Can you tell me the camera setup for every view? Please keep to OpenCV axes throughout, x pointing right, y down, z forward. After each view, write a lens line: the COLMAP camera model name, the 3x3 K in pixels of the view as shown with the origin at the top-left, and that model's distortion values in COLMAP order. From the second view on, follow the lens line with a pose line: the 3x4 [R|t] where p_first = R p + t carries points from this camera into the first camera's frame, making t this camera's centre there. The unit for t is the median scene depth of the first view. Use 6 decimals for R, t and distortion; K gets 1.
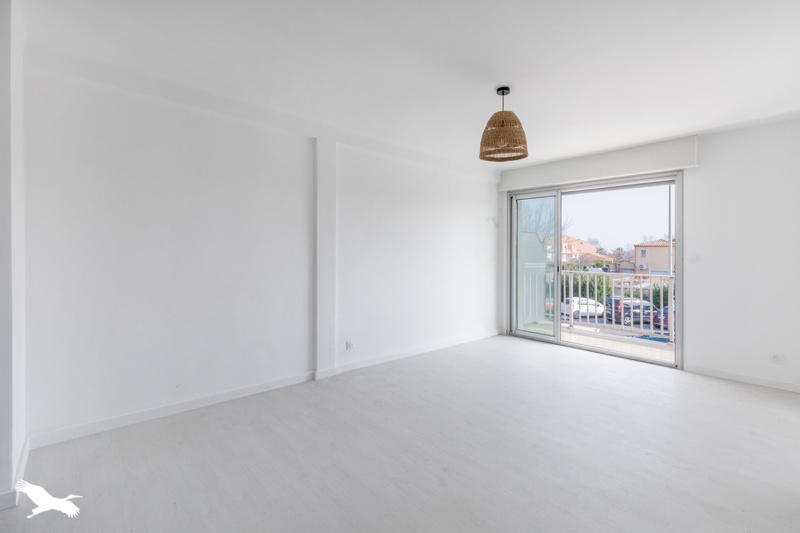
lens RADIAL K [[362.9, 0, 398.9], [0, 362.9, 249.8], [0, 0, 1]] dist [0.002635, 0.000100]
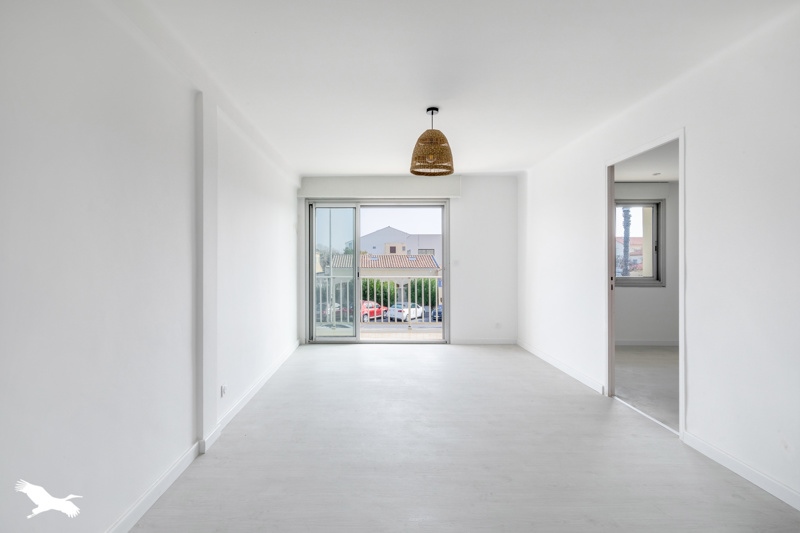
lens RADIAL K [[362.9, 0, 397.2], [0, 362.9, 261.9], [0, 0, 1]] dist [0.002635, 0.000100]
pose [[0.679032, -0.014943, 0.733956, -0.350941], [0.005342, 0.999867, 0.015415, -0.003510], [-0.734089, -0.006546, 0.679022, 0.207514]]
